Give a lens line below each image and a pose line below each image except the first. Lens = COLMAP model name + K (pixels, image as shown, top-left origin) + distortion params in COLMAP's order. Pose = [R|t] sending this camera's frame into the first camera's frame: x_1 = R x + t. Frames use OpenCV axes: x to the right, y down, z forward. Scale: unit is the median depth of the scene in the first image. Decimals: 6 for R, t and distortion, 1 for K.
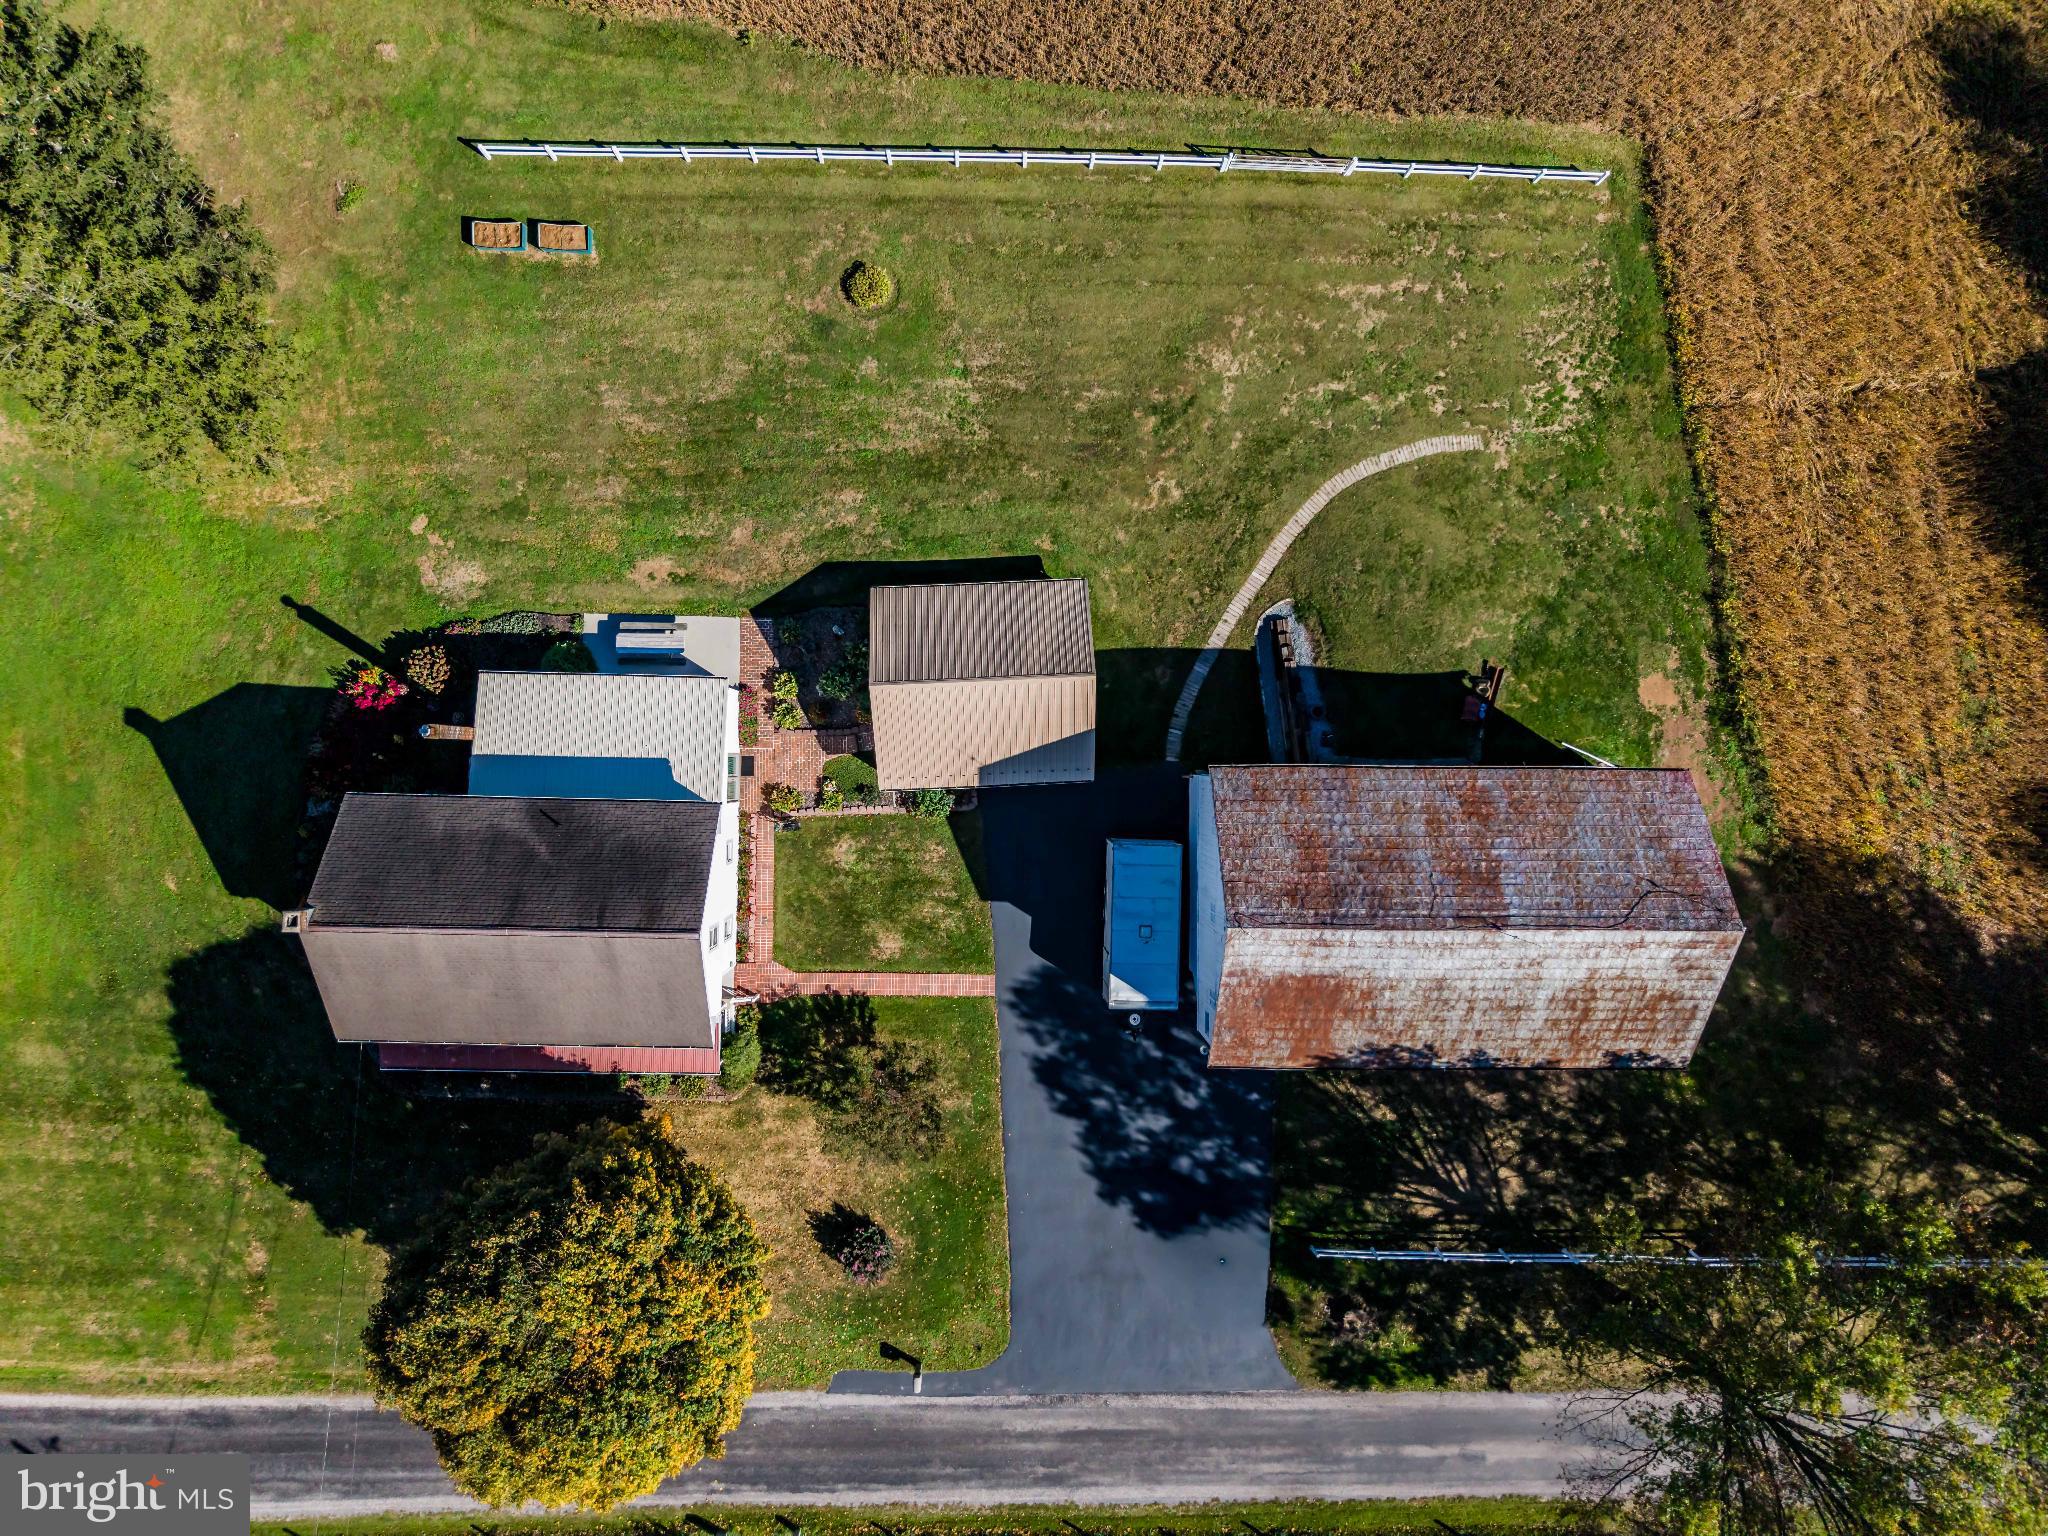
lens RADIAL K [[1364.9, 0, 1023.0], [0, 1364.9, 776.4], [0, 0, 1]] dist [0.037048, -0.035692]
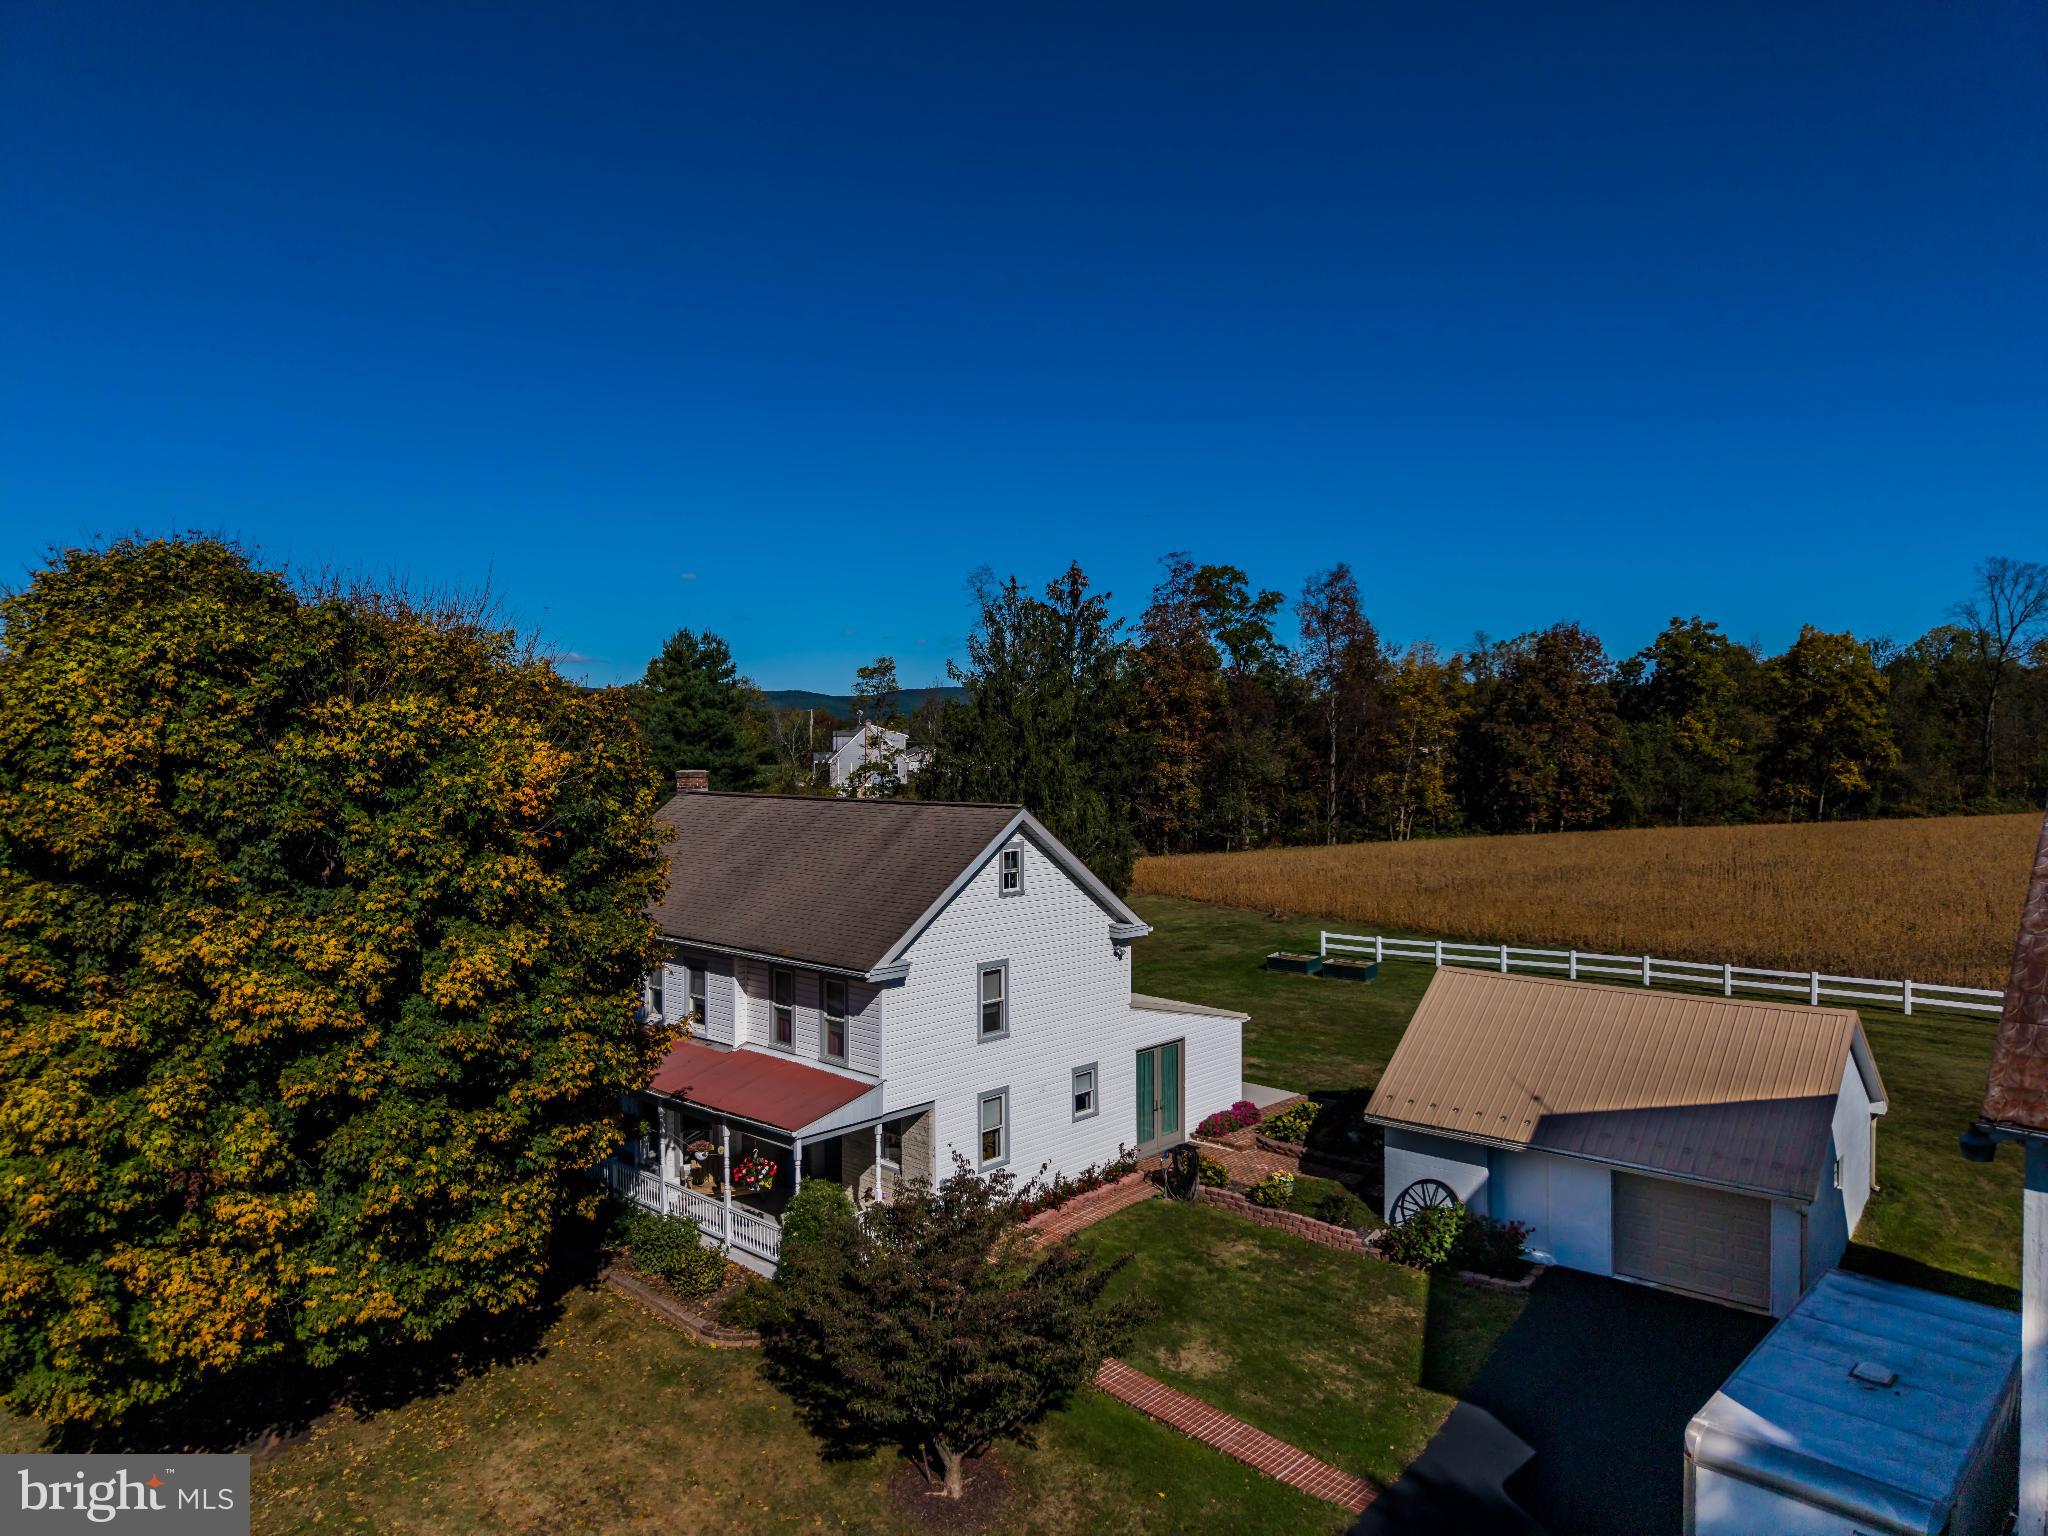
lens RADIAL K [[1364.9, 0, 1020.0], [0, 1364.9, 762.1], [0, 0, 1]] dist [0.037048, -0.035692]
pose [[0.738009, -0.005309, -0.674770, 0.159375], [-0.674729, 0.007712, -0.738025, 0.491944], [0.009122, 0.999956, 0.002109, 0.809198]]
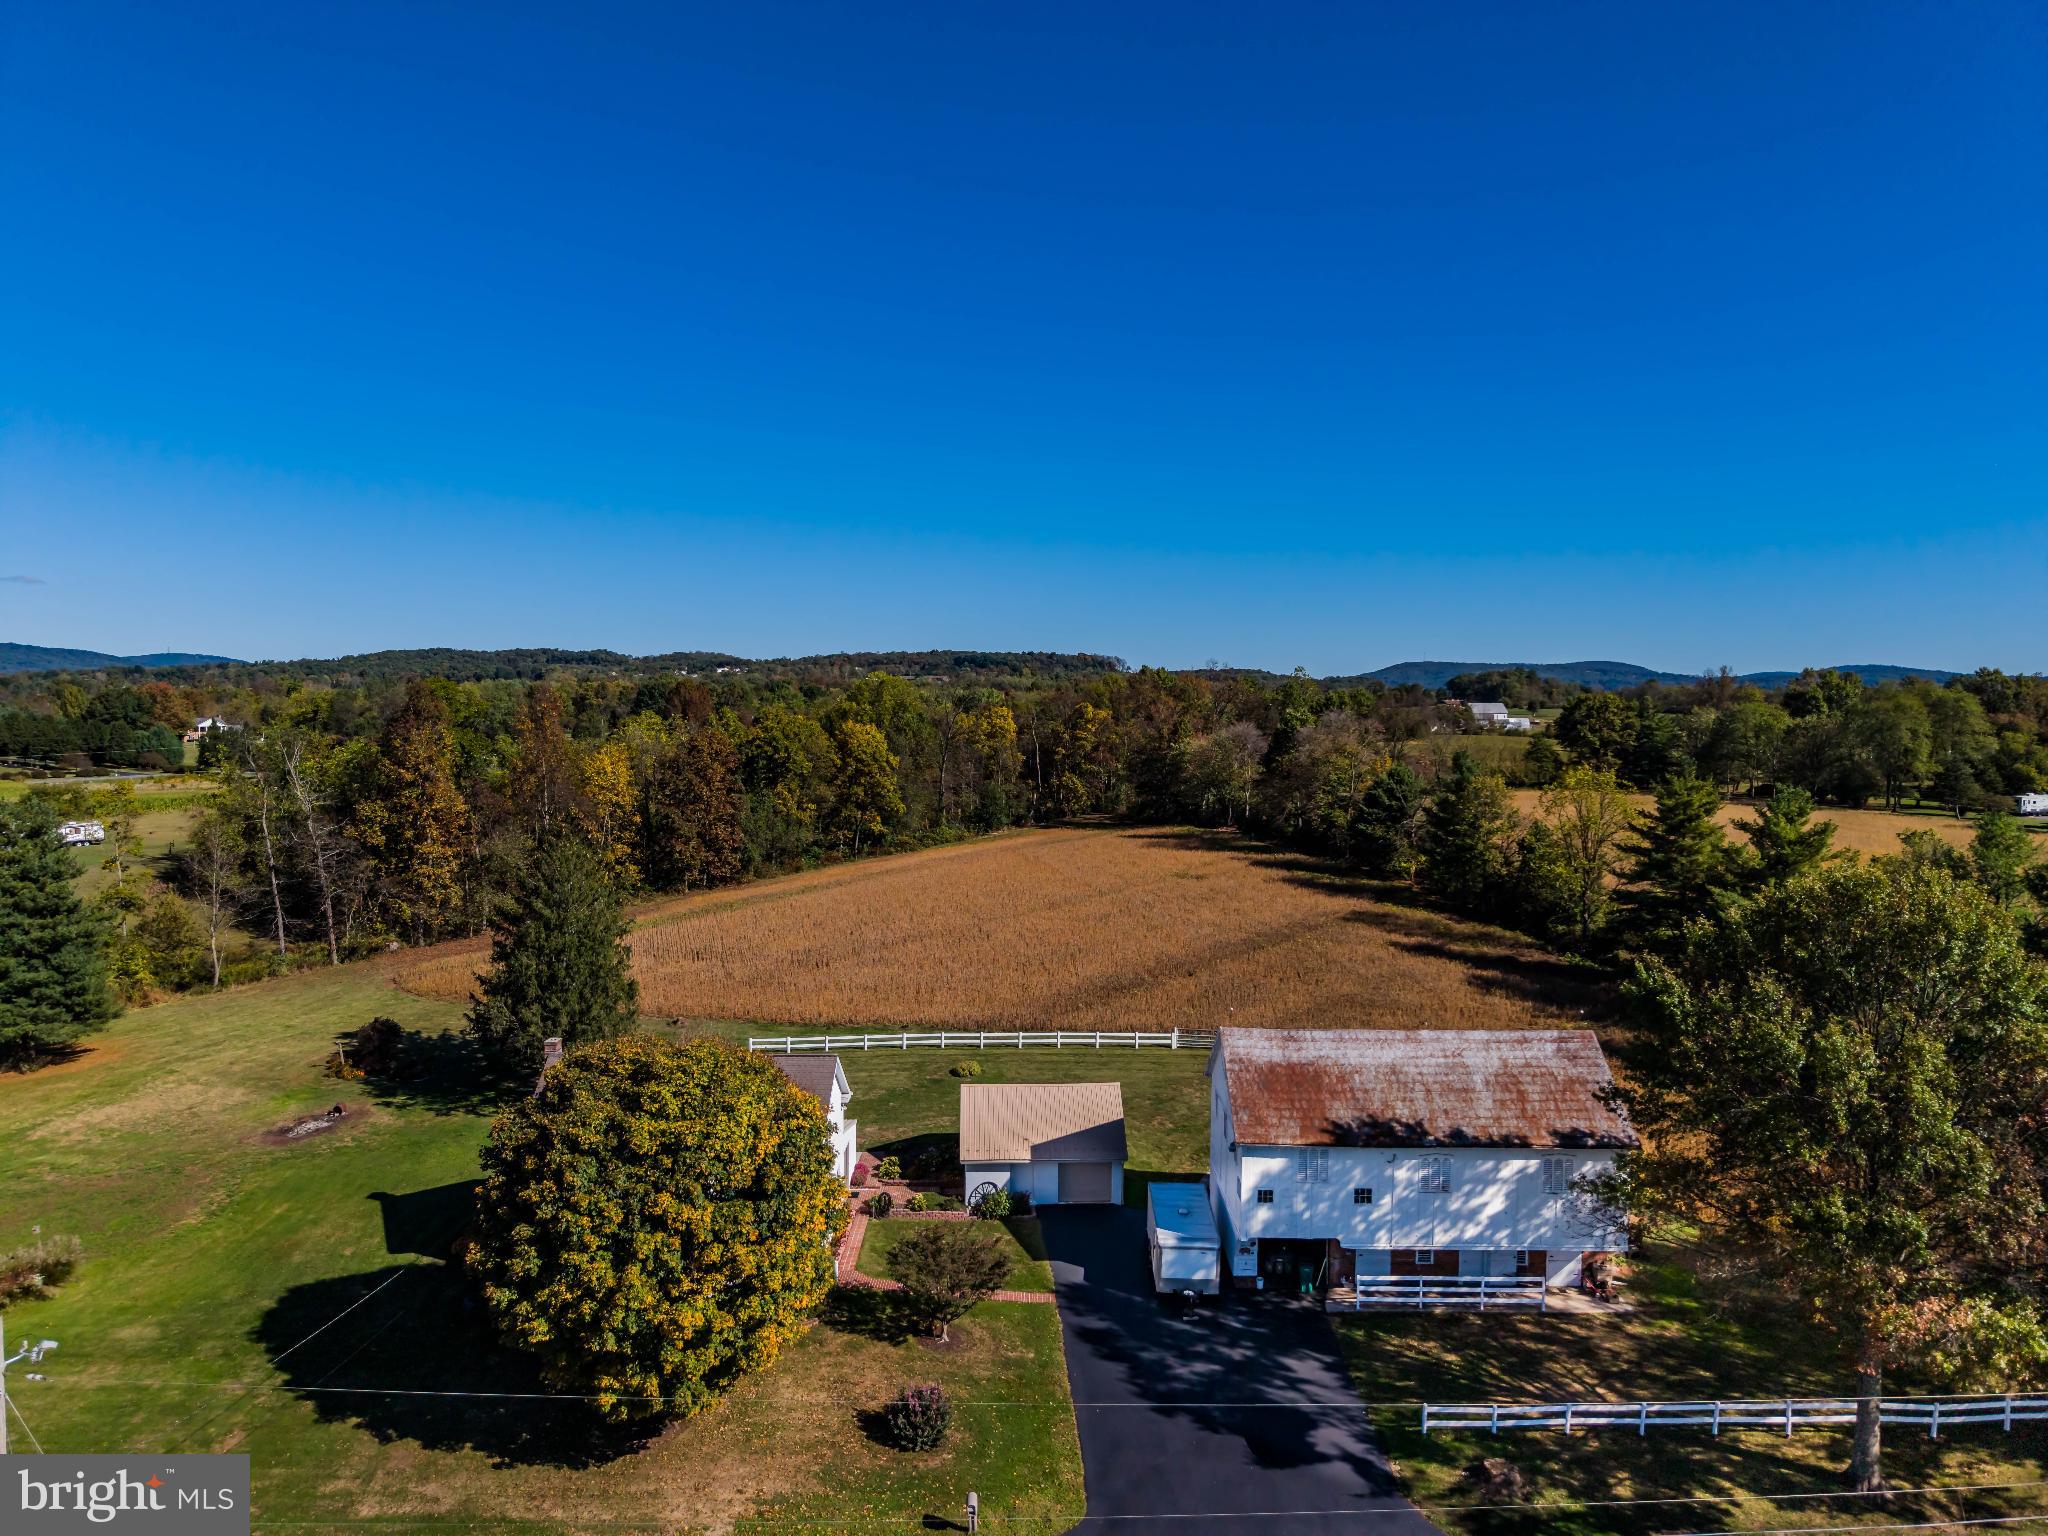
lens RADIAL K [[1364.9, 0, 1015.1], [0, 1364.9, 770.0], [0, 0, 1]] dist [0.037048, -0.035692]
pose [[0.999903, -0.013953, 0.000112, -0.046600], [0.000799, 0.049280, -0.998785, 1.219343], [0.013930, 0.998688, 0.049286, 0.538078]]
